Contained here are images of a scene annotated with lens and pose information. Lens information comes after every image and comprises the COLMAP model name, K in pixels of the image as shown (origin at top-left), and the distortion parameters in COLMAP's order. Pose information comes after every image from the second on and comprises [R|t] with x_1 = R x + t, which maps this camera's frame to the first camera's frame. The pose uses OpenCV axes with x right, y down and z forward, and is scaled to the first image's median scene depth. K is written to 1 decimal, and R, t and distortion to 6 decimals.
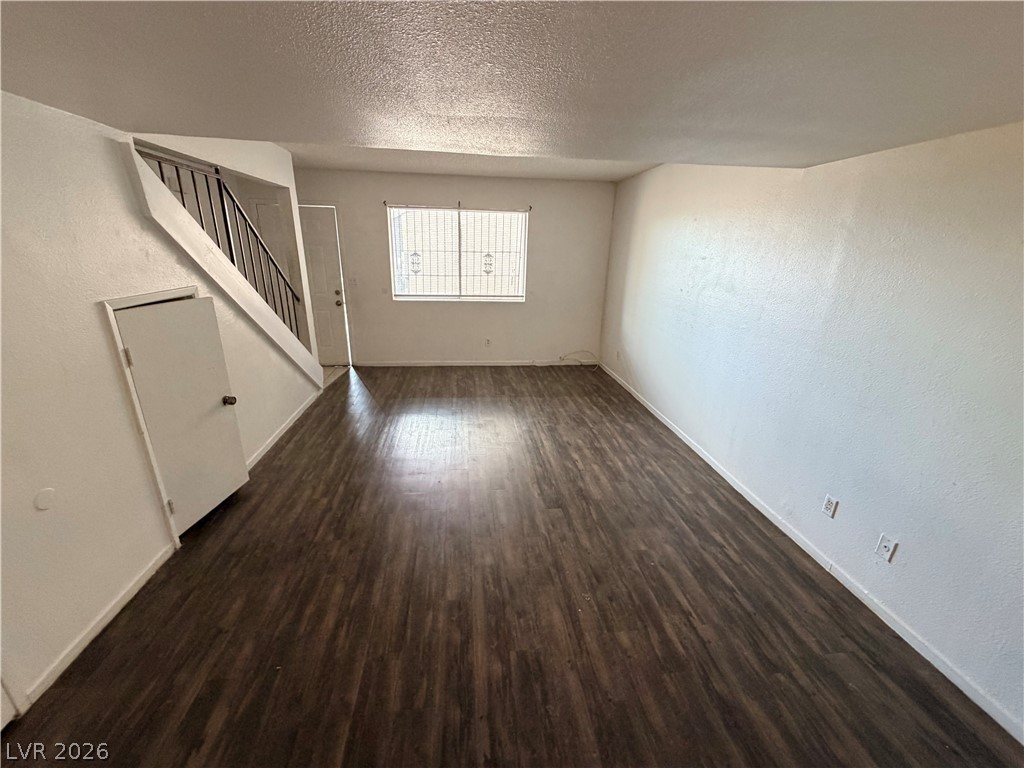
lens RADIAL K [[408.9, 0, 512.0], [0, 408.9, 384.0], [0, 0, 1]] dist [-0.000050, 0.000092]
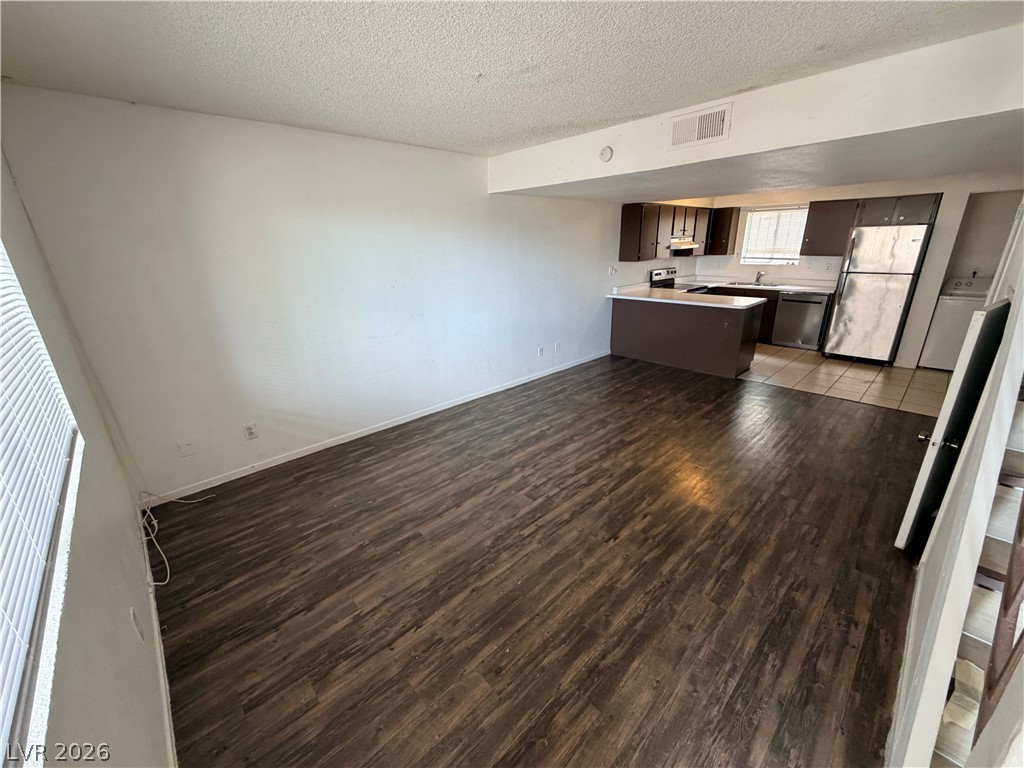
lens RADIAL K [[408.9, 0, 512.0], [0, 408.9, 384.0], [0, 0, 1]] dist [-0.000050, 0.000092]
pose [[-0.598971, -0.271849, 0.753214, -0.580405], [0.266518, 0.819308, 0.507644, -0.487023], [-0.755117, 0.504810, -0.418289, 1.399890]]
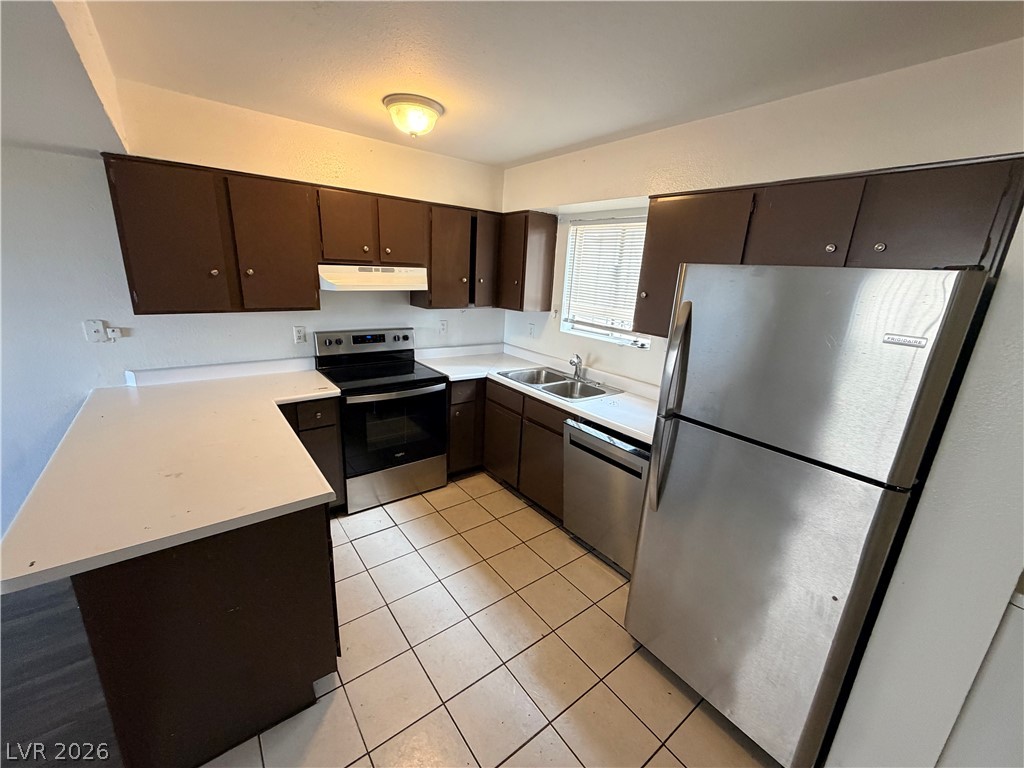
lens RADIAL K [[408.2, 0, 512.0], [0, 408.2, 384.0], [0, 0, 1]] dist [-0.000091, -0.000289]
pose [[-0.510200, -0.283807, 0.811880, -0.546901], [0.216638, 0.871140, 0.440661, -0.419743], [-0.832324, 0.400710, -0.382972, 1.199819]]
